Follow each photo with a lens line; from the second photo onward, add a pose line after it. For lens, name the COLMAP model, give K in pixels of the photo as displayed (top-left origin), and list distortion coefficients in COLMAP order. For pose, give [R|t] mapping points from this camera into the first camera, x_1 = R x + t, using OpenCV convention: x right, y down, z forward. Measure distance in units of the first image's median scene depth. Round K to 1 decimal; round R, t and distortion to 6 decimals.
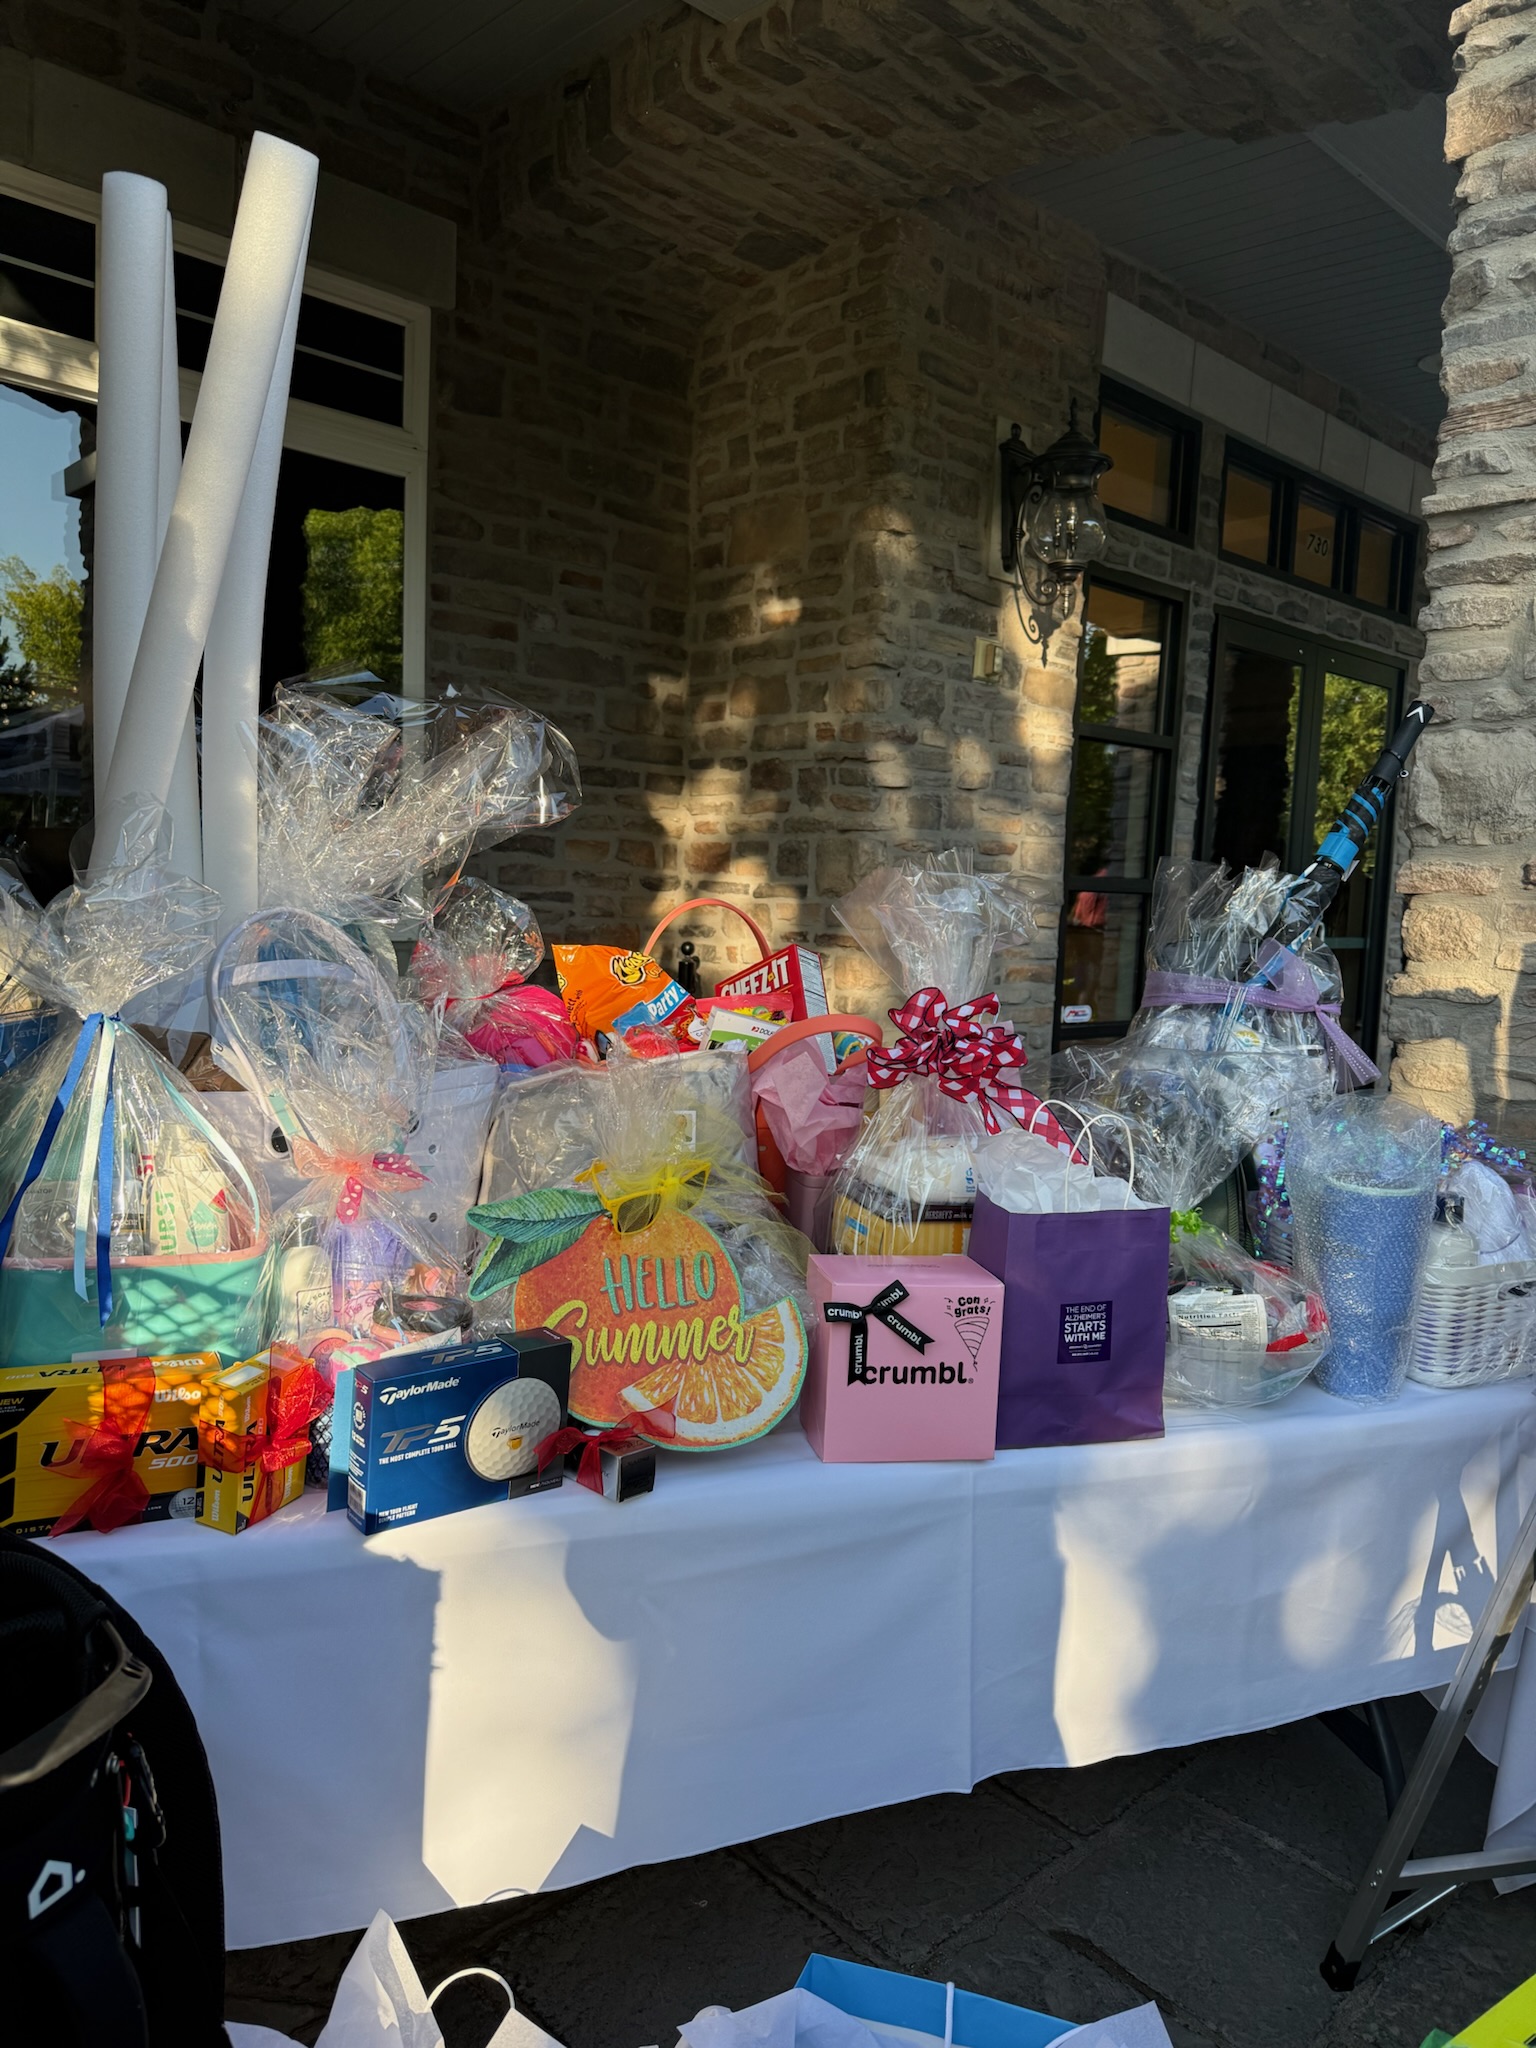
lens RADIAL K [[1437.2, 0, 768.0], [0, 1437.2, 1021.6], [0, 0, 1]] dist [0.004788, -0.026318]
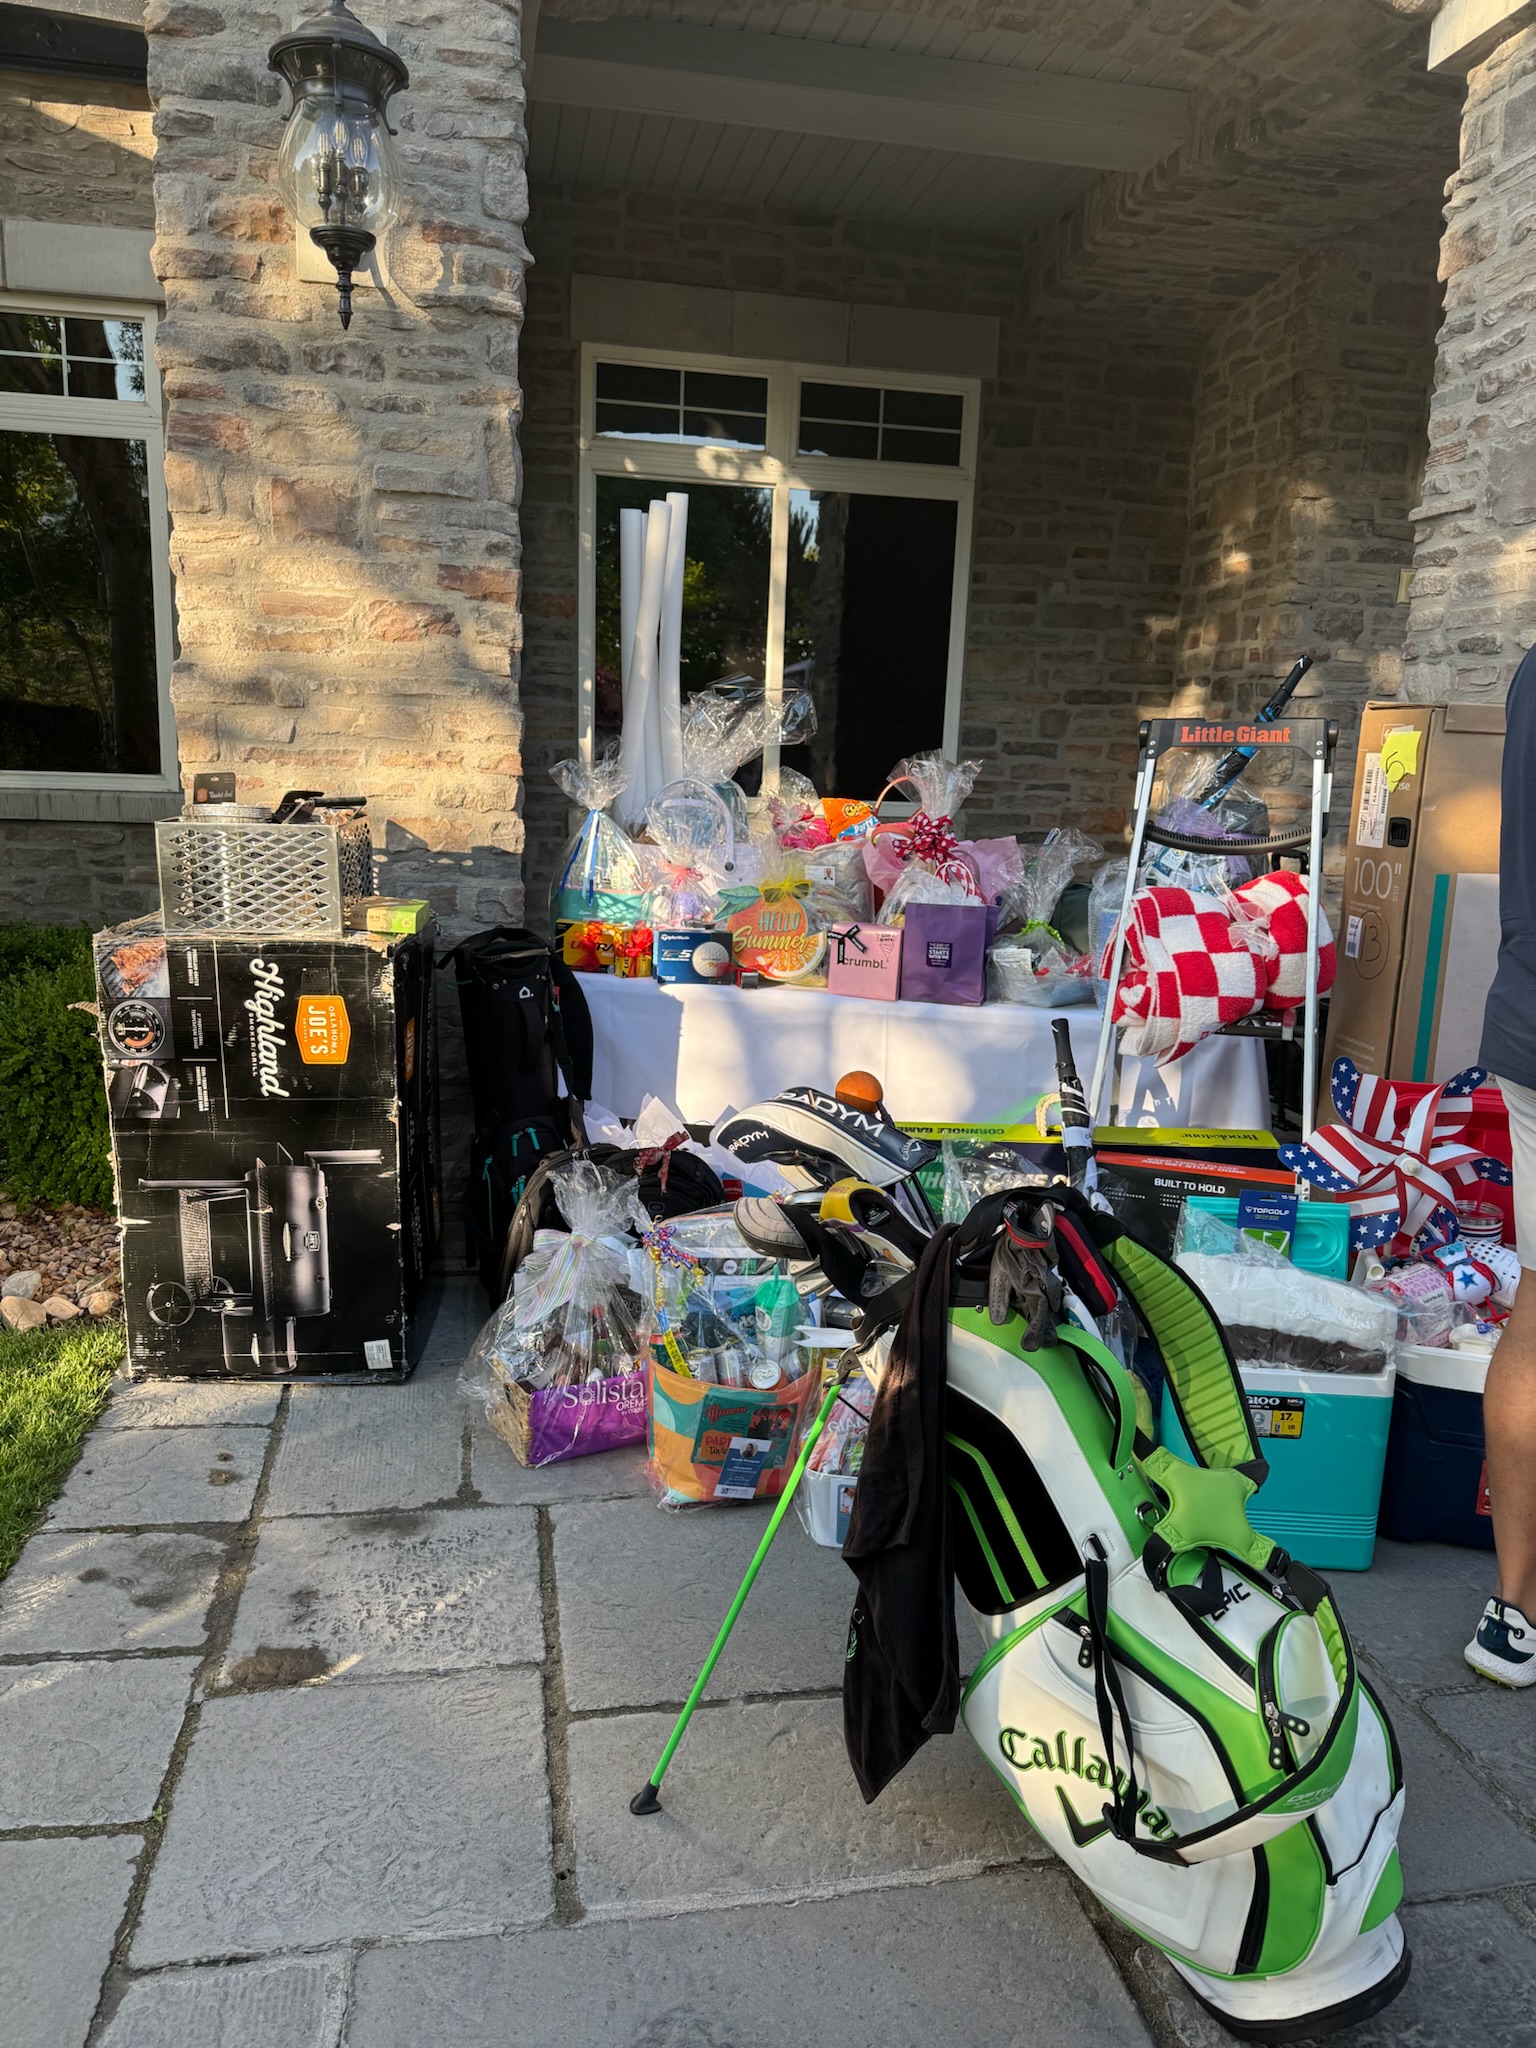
lens RADIAL K [[1437.2, 0, 765.3], [0, 1437.2, 1041.5], [0, 0, 1]] dist [0.004788, -0.026318]
pose [[0.839502, 0.090611, -0.535749, 0.417066], [-0.046305, 0.994341, 0.095614, 0.047581], [0.541380, -0.055460, 0.838947, -0.386185]]
